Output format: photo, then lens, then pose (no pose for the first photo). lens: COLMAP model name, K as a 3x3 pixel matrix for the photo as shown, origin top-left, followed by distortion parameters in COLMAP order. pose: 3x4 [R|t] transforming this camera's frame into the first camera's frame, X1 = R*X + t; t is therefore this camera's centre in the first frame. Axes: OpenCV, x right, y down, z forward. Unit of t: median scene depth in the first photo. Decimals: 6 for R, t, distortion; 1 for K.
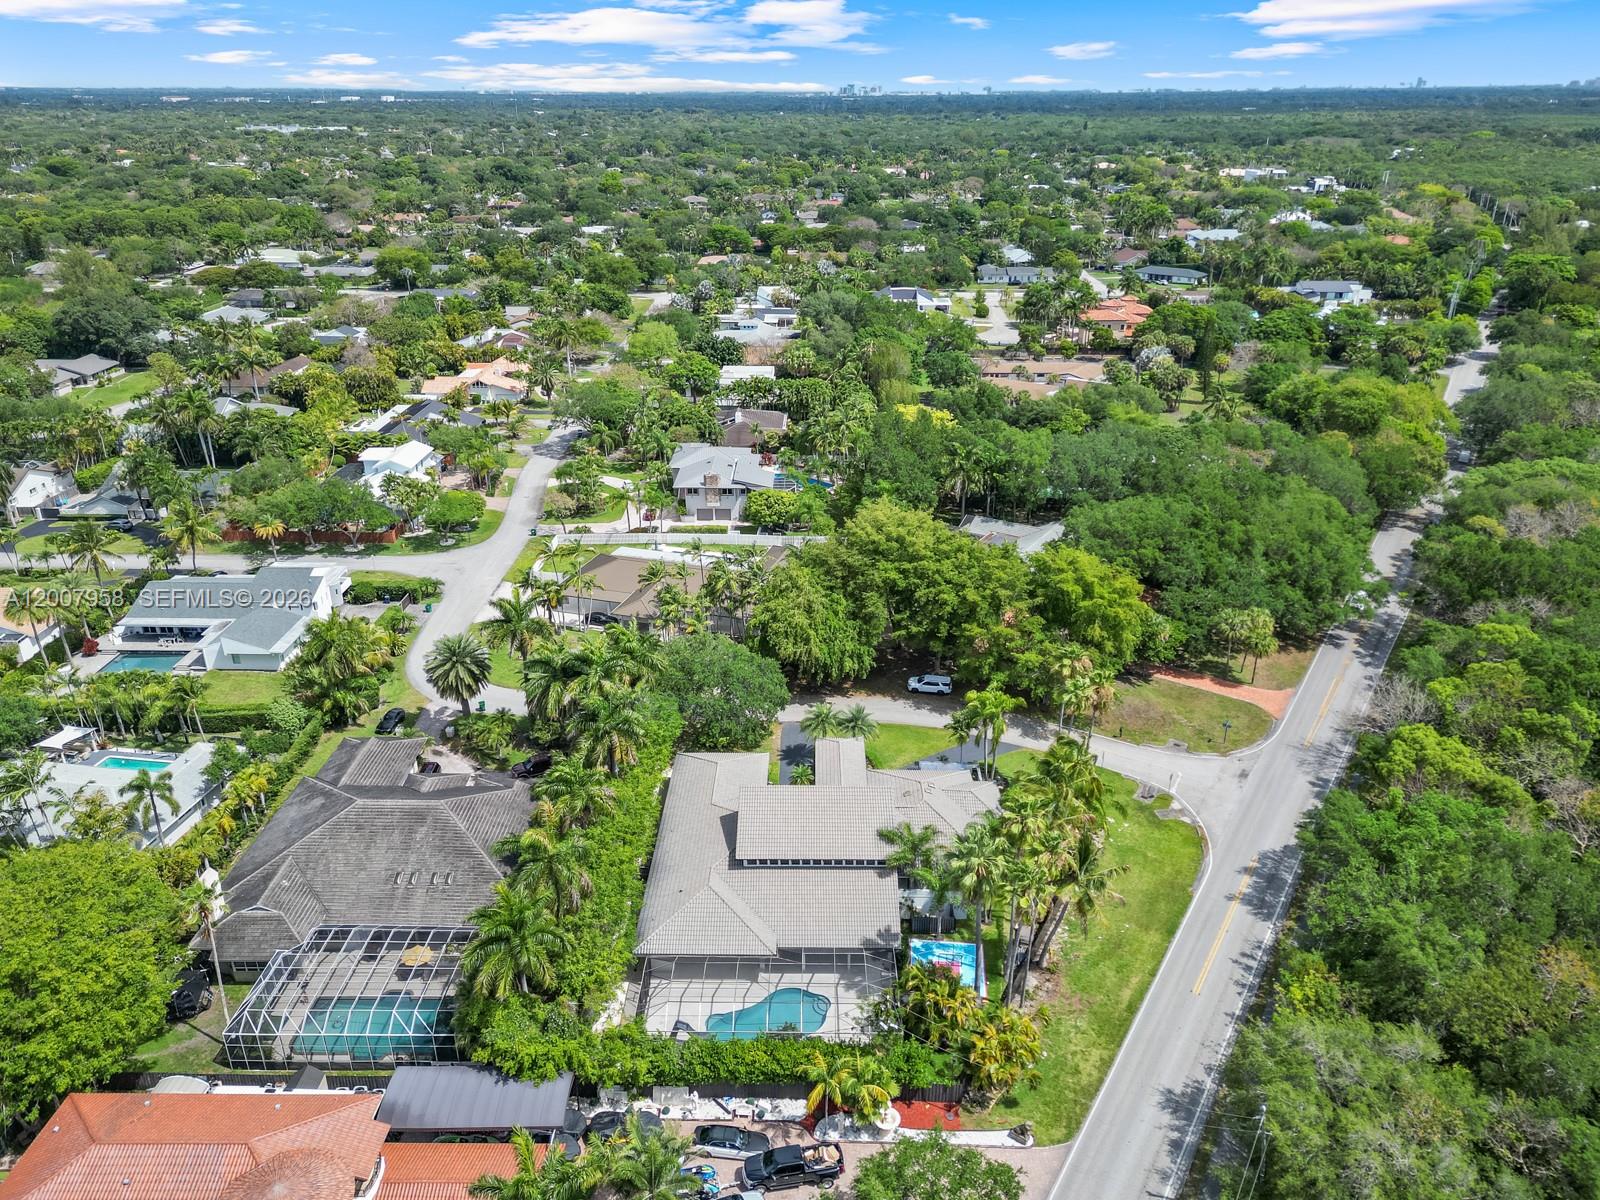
lens RADIAL K [[1139.0, 0, 800.0], [0, 1139.0, 600.0], [0, 0, 1]] dist [0.043154, -0.004565]
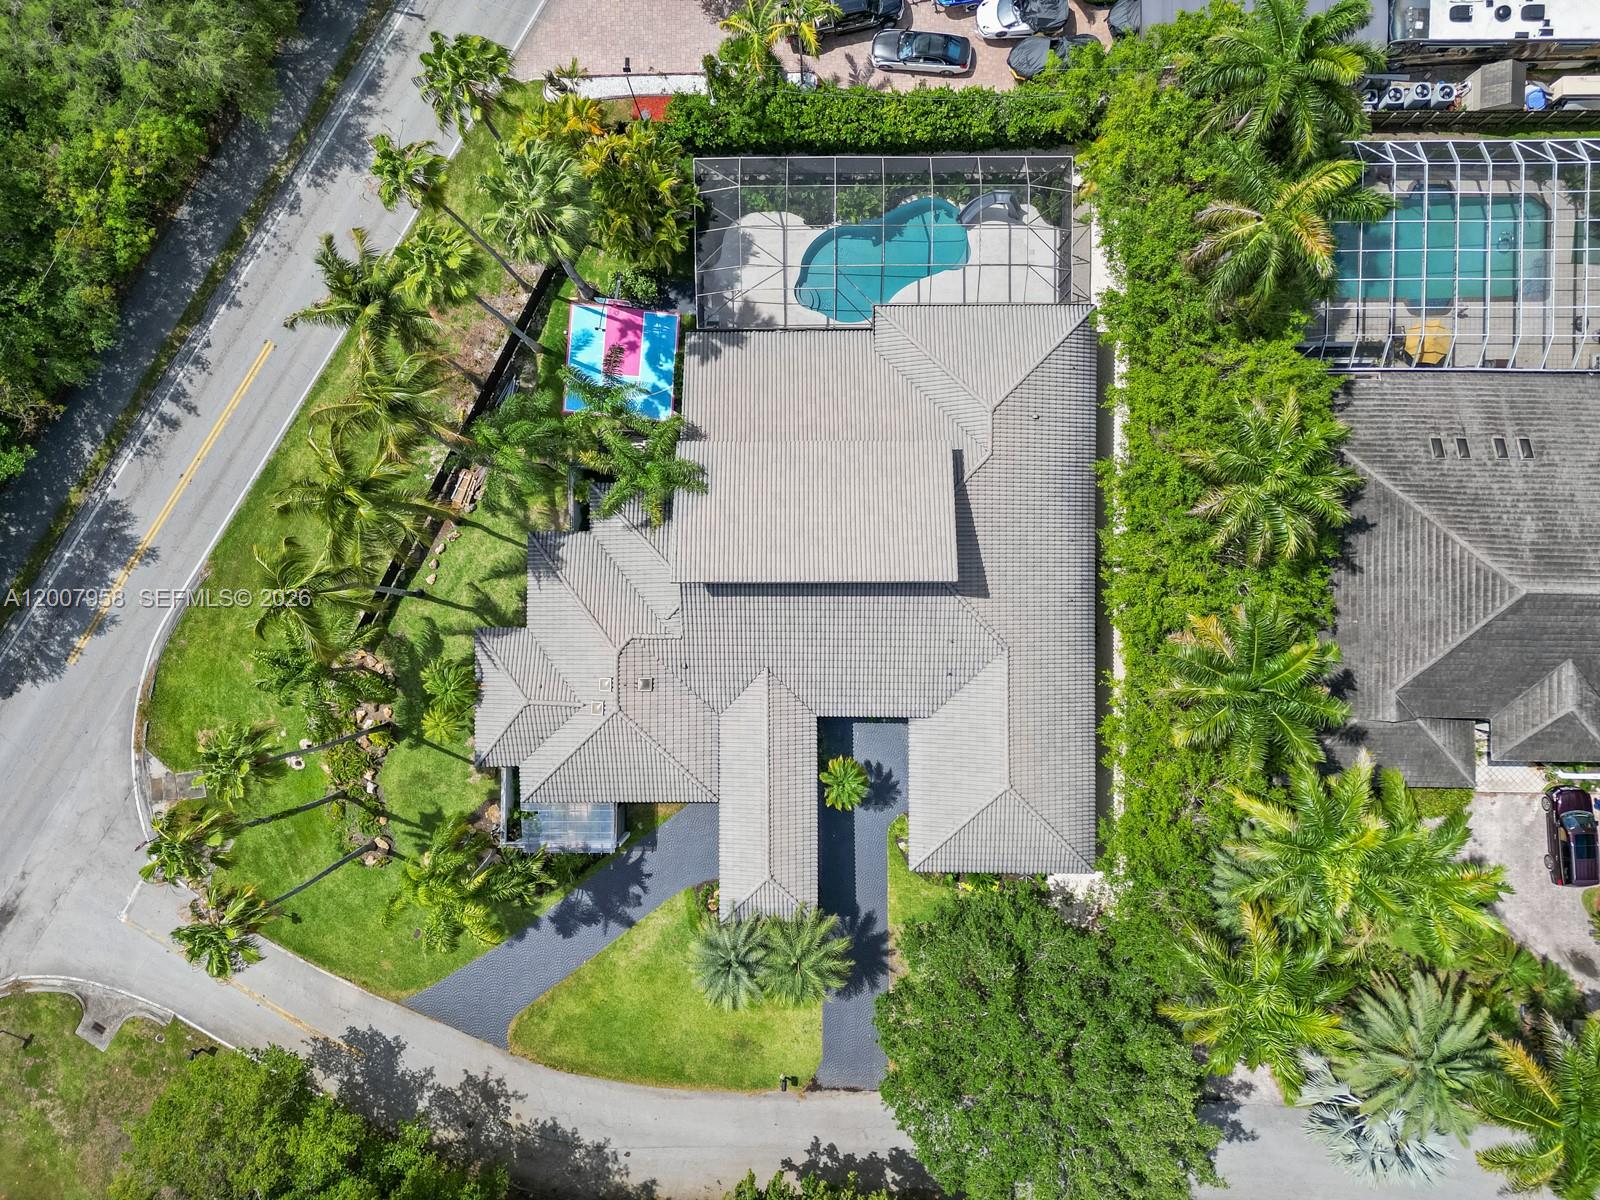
lens RADIAL K [[1139.0, 0, 800.0], [0, 1139.0, 600.0], [0, 0, 1]] dist [0.043154, -0.004565]
pose [[-0.999948, 0.006142, 0.008092, 0.013654], [0.004658, -0.430662, 0.902501, -0.269649], [0.009028, 0.902492, 0.430611, 0.640686]]
